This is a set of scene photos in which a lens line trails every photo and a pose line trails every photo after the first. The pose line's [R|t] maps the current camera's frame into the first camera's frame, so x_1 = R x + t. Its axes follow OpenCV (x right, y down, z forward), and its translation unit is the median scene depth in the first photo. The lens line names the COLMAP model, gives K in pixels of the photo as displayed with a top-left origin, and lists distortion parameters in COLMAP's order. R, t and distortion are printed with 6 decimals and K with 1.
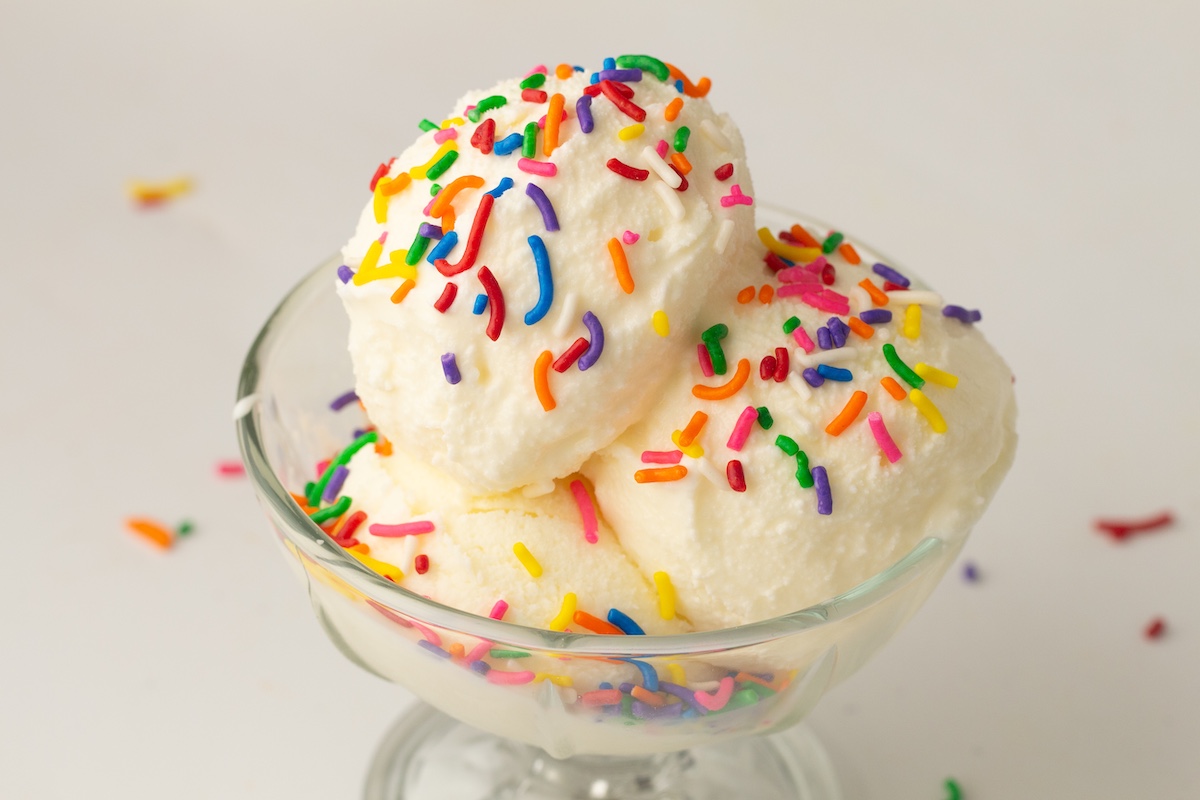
lens RADIAL K [[5778.2, 0, 600.0], [0, 5778.2, 400.0], [0, 0, 1]] dist [-0.061024, -1.232894]
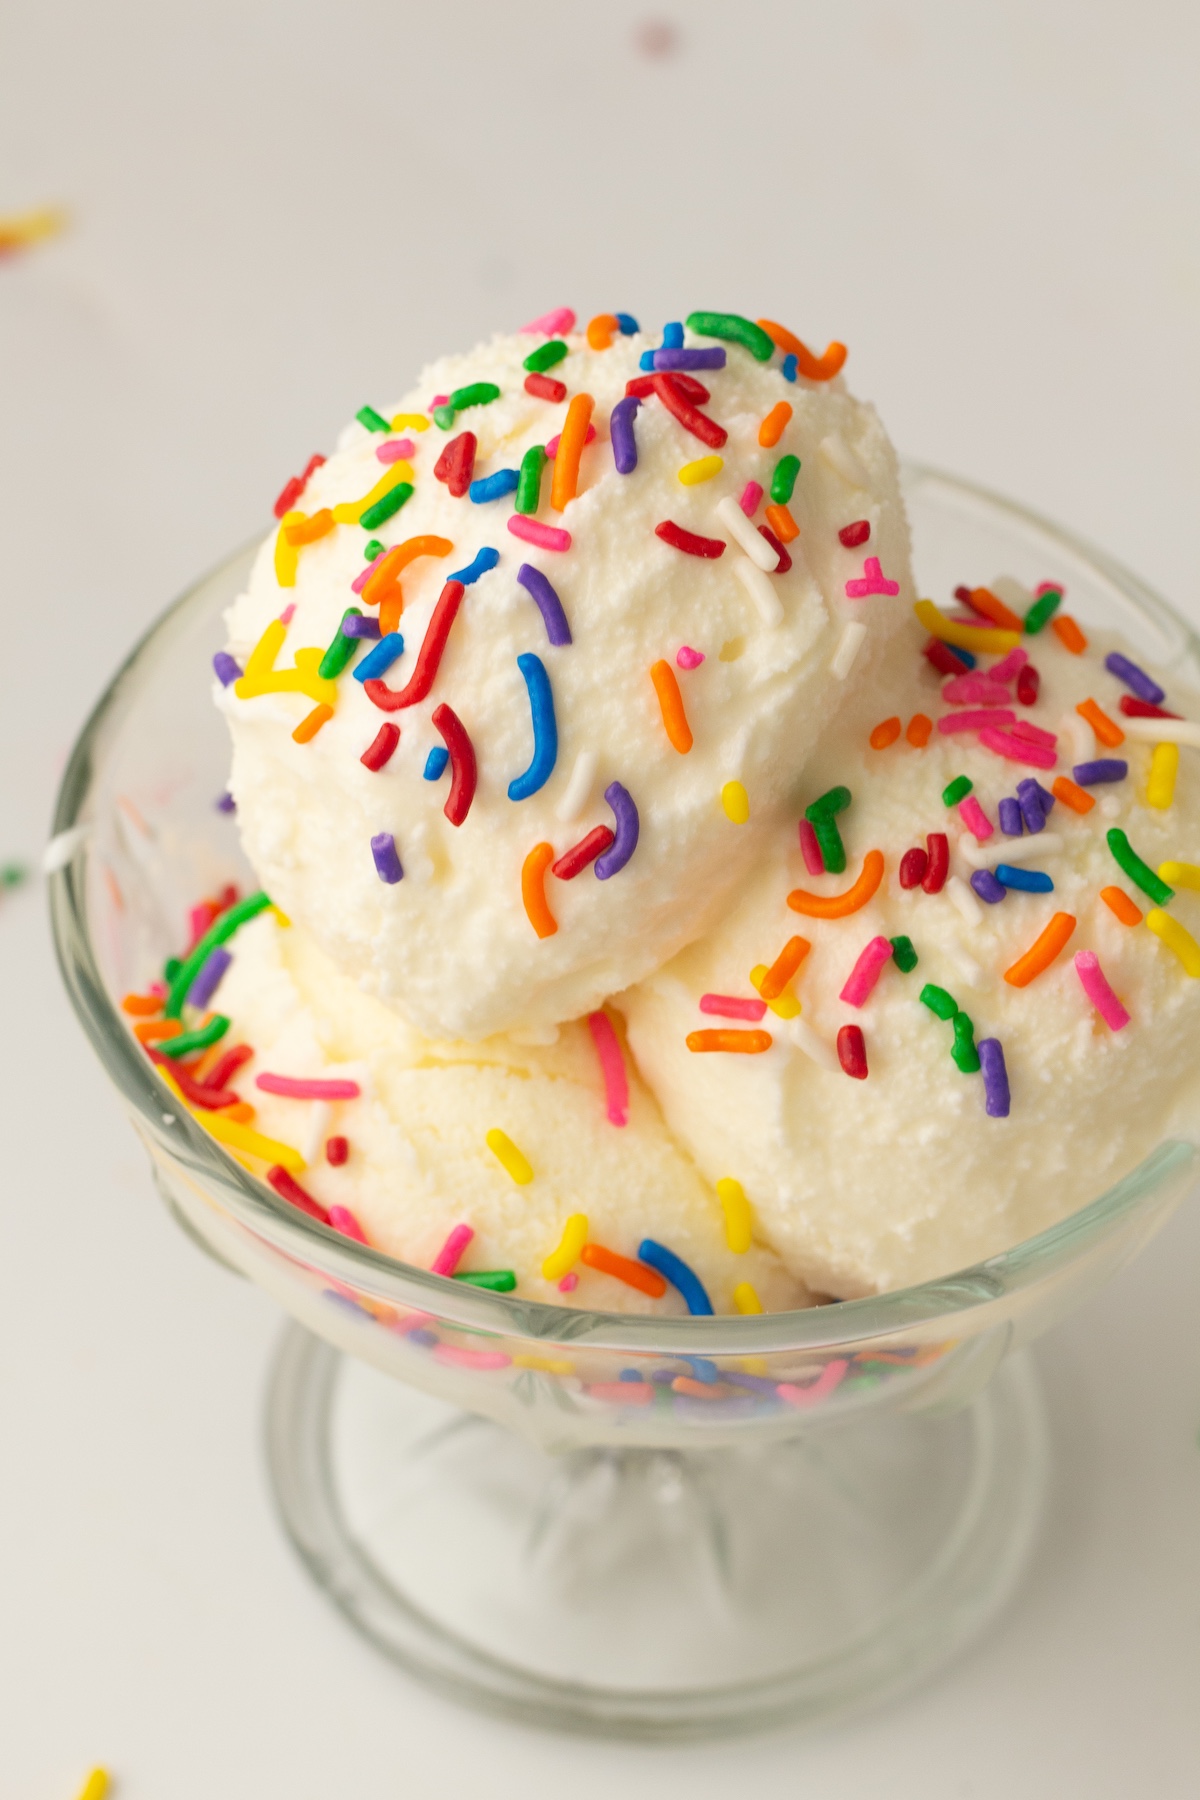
lens RADIAL K [[8667.3, 0, 600.0], [0, 8667.3, 900.0], [0, 0, 1]] dist [-0.061024, -1.232894]
pose [[0.998522, 0.036782, -0.040007, 0.032670], [-0.029989, 0.986854, 0.158809, -0.144824], [0.045323, -0.157375, 0.986498, 0.105129]]
